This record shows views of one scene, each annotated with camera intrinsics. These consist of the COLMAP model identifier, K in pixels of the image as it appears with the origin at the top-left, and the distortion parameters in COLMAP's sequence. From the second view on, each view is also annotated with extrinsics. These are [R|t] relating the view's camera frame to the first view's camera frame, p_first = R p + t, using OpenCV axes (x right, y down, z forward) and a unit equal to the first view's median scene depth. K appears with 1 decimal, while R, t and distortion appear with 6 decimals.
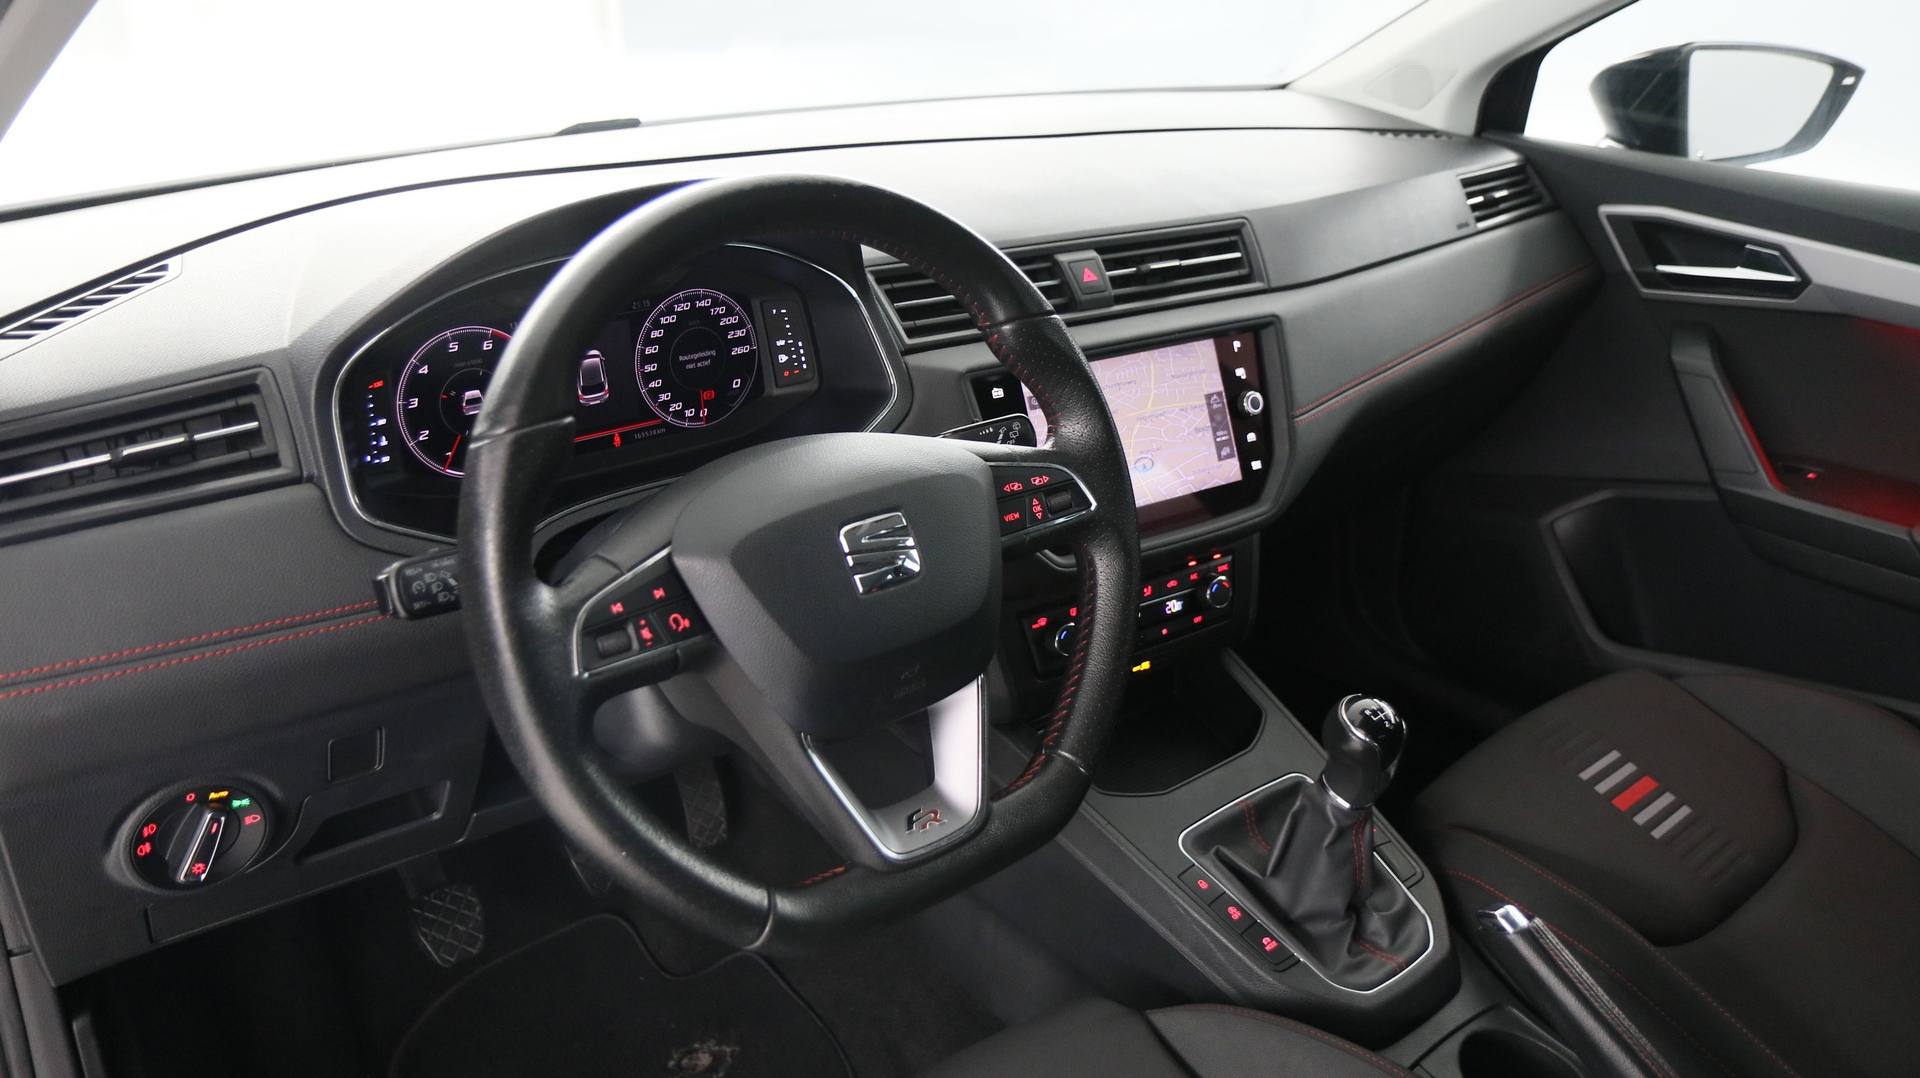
lens RADIAL K [[1461.8, 0, 965.1], [0, 1461.8, 554.6], [0, 0, 1]] dist [-0.026749, 0.026115]
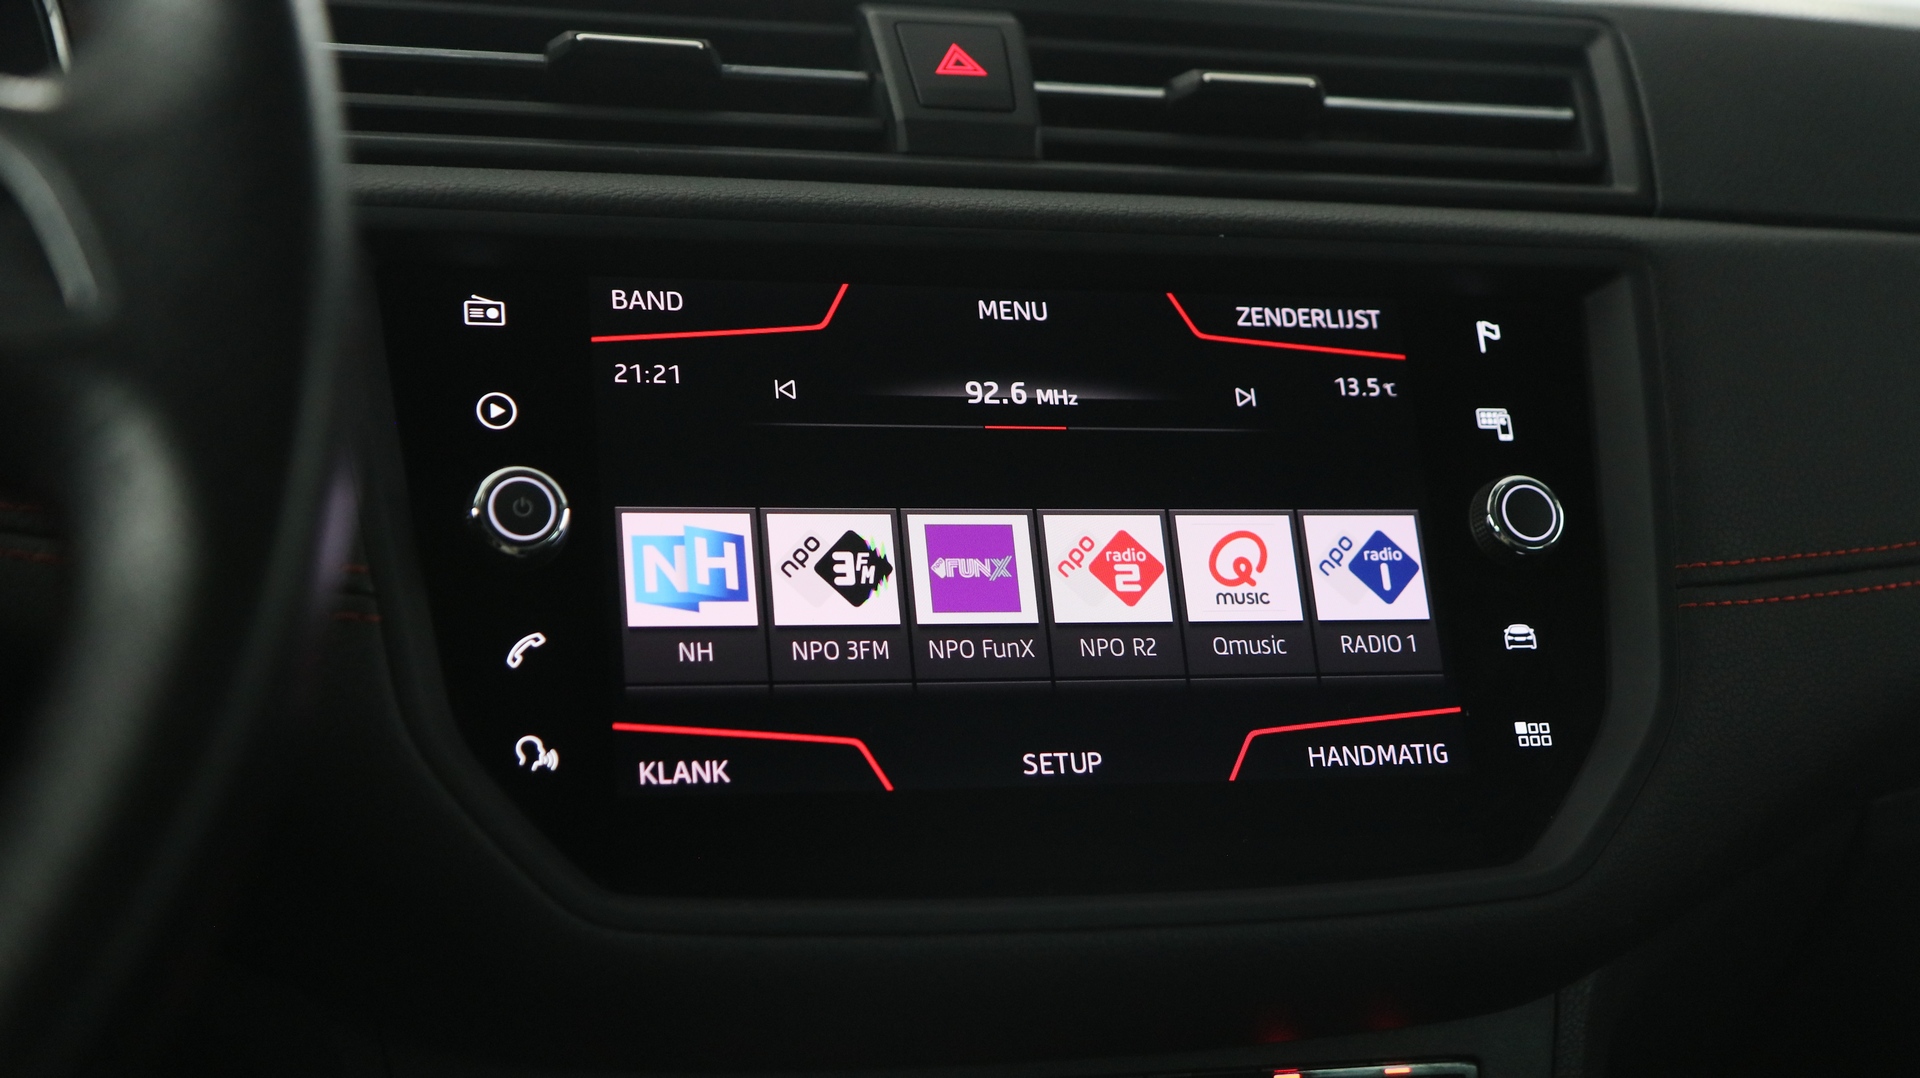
lens RADIAL K [[2718.5, 0, 958.2], [0, 2718.5, 526.8], [0, 0, 1]] dist [0.018098, 0.000000]
pose [[0.955753, 0.033876, -0.292212, 0.256491], [-0.130587, 0.938964, -0.318266, 0.084769], [0.263595, 0.342343, 0.901842, 0.513171]]
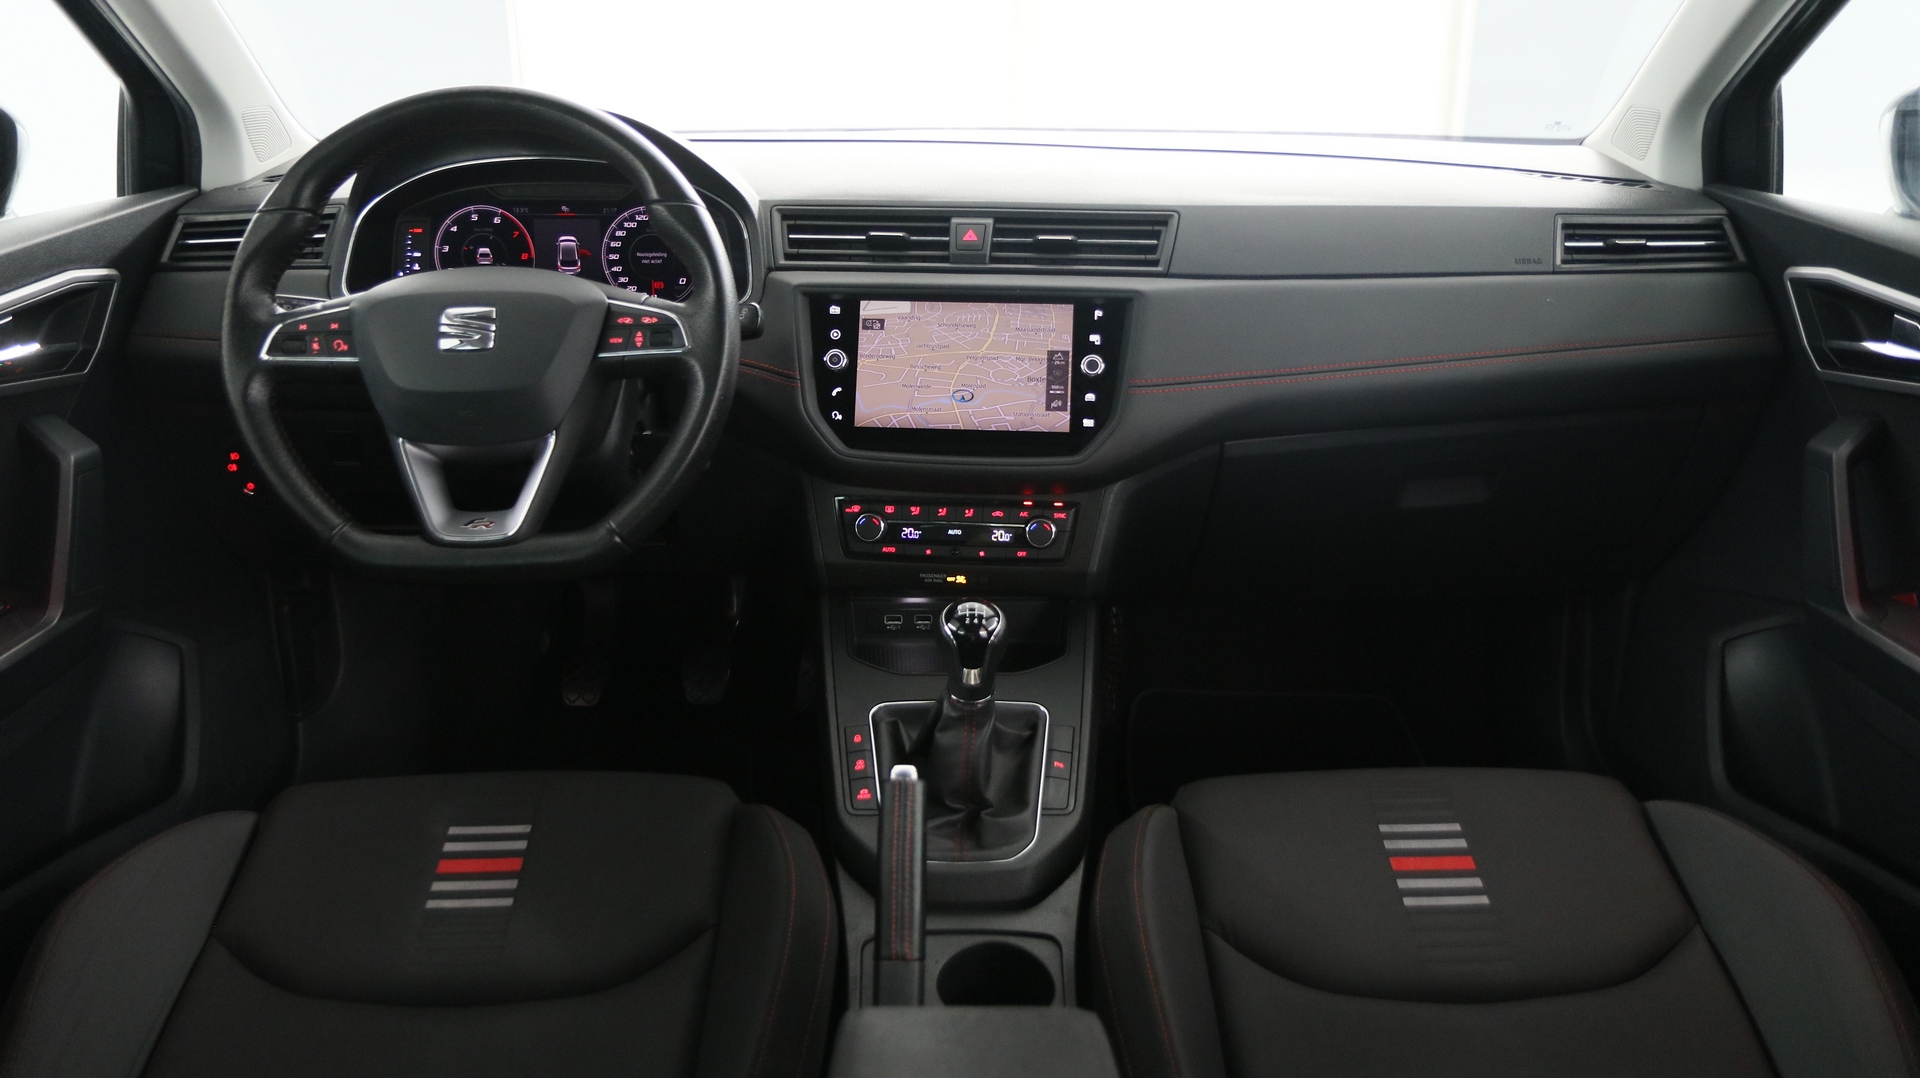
lens RADIAL K [[1461.8, 0, 967.3], [0, 1461.8, 540.2], [0, 0, 1]] dist [-0.026749, 0.026115]
pose [[0.771786, 0.191390, -0.606395, 0.844833], [-0.251421, 0.967769, -0.014548, 0.064556], [0.584066, 0.163688, 0.795030, 0.100444]]
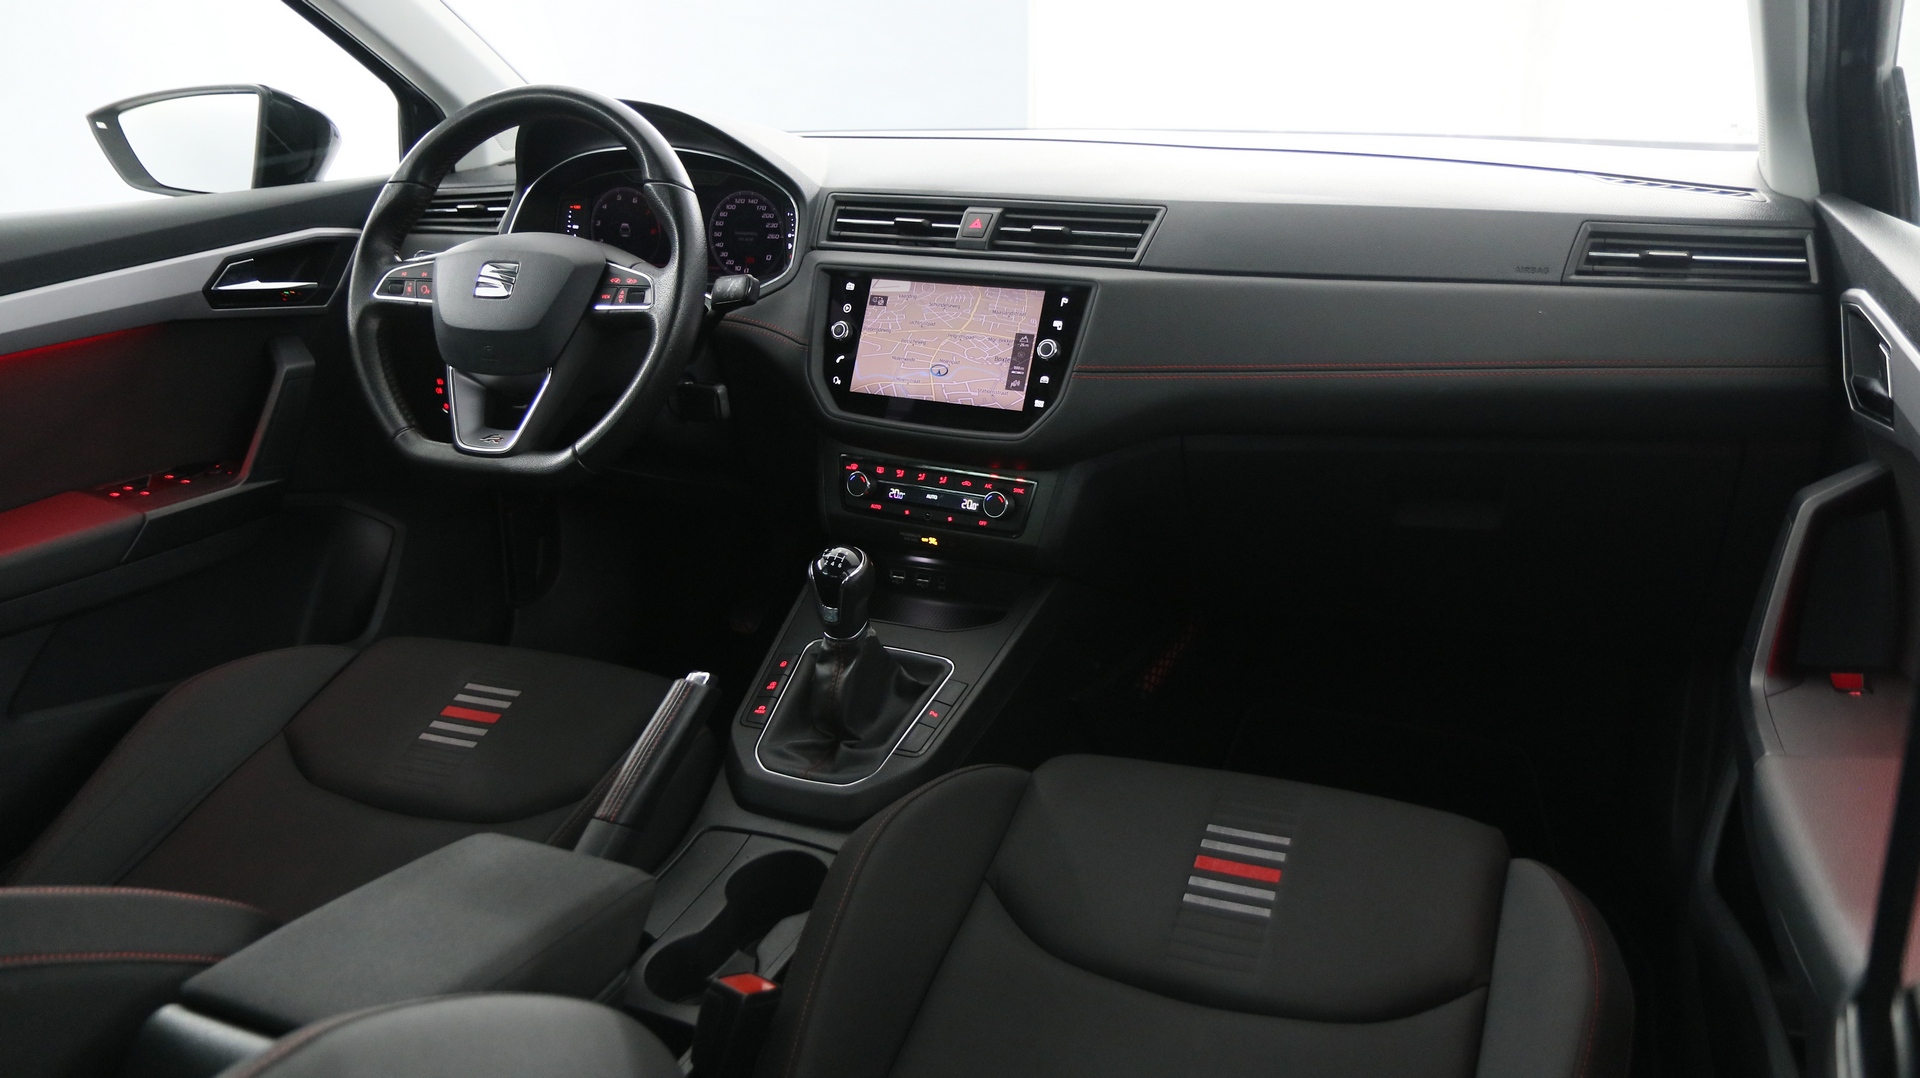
lens RADIAL K [[1461.8, 0, 960.8], [0, 1461.8, 549.5], [0, 0, 1]] dist [-0.026749, 0.026115]
pose [[0.450122, 0.262453, -0.853527, 1.233029], [-0.349785, 0.931272, 0.101894, -0.052481], [0.821609, 0.252686, 0.510988, 0.412765]]
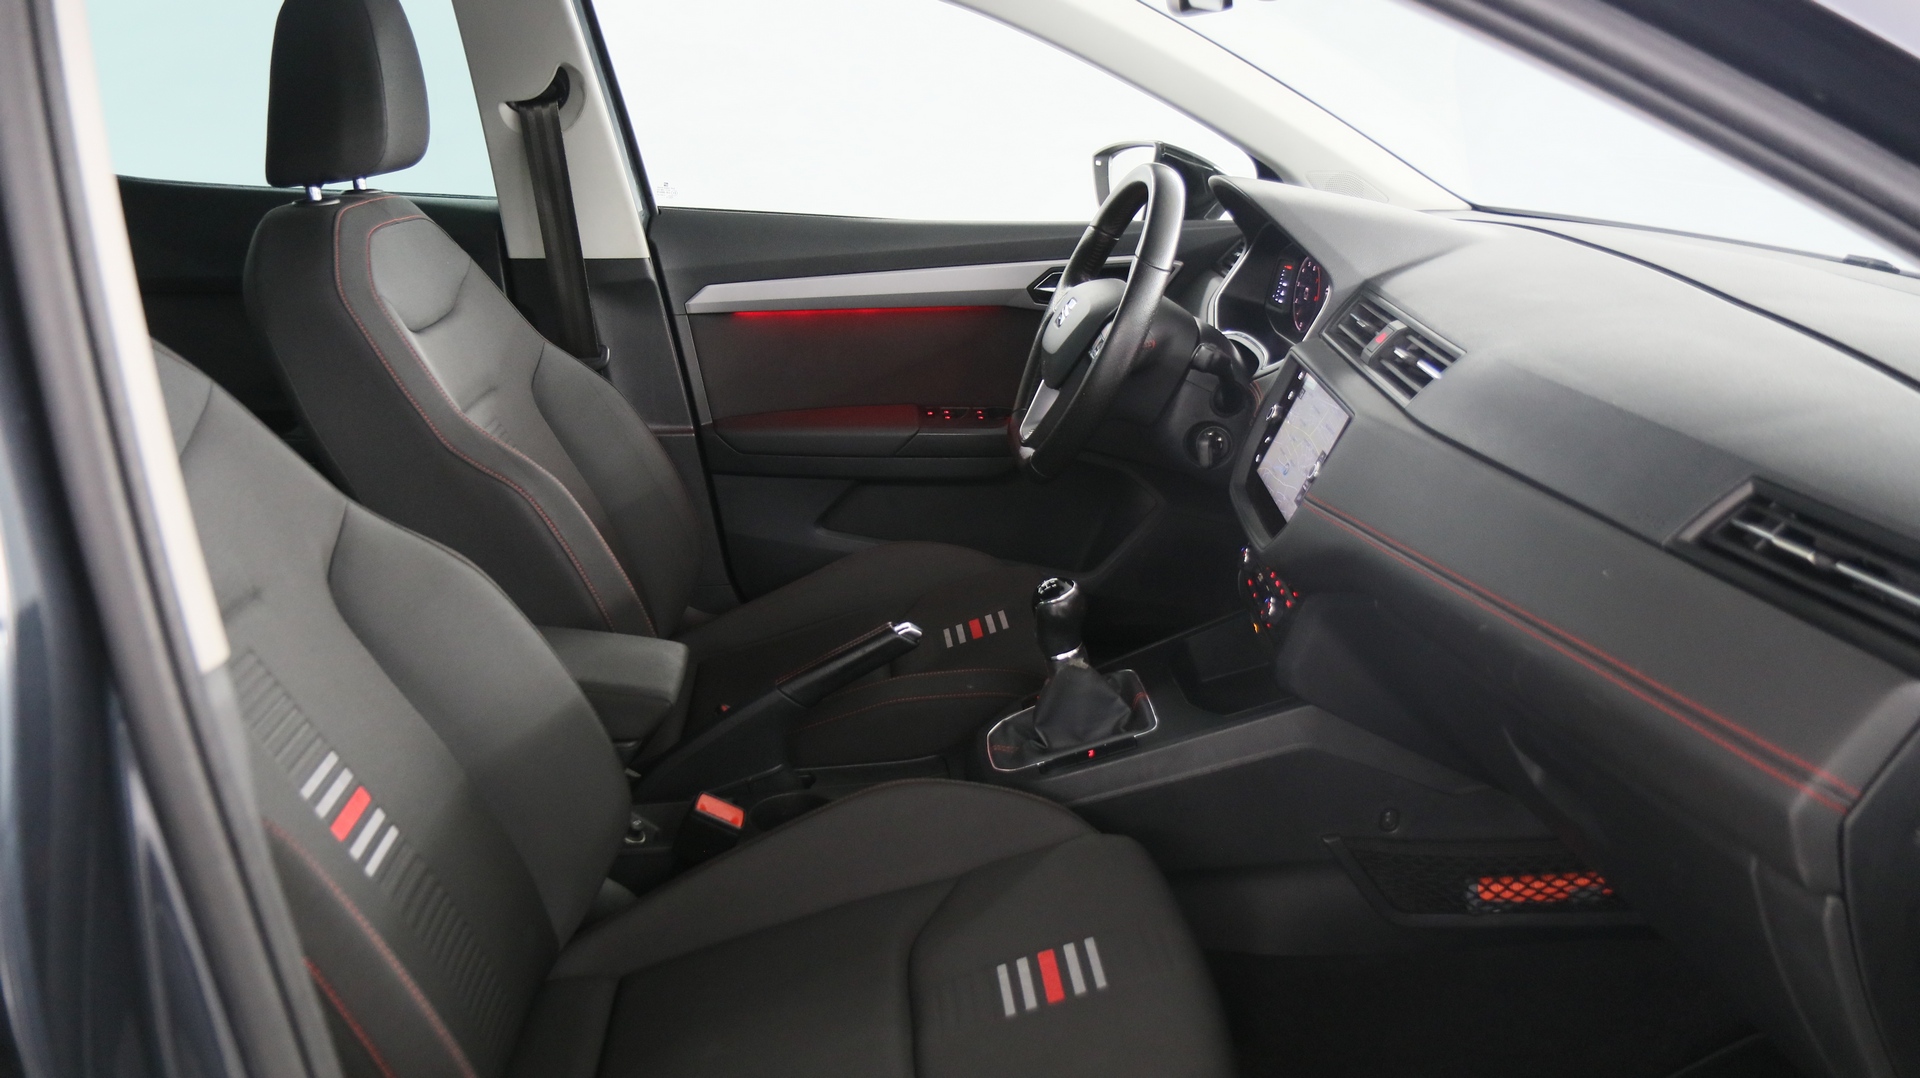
lens RADIAL K [[1461.8, 0, 956.7], [0, 1461.8, 538.8], [0, 0, 1]] dist [-0.026749, 0.026115]
pose [[-0.630769, 0.217408, -0.744892, 1.213284], [-0.332901, 0.791303, 0.512852, -0.563658], [0.700933, 0.571466, -0.426754, 1.374610]]
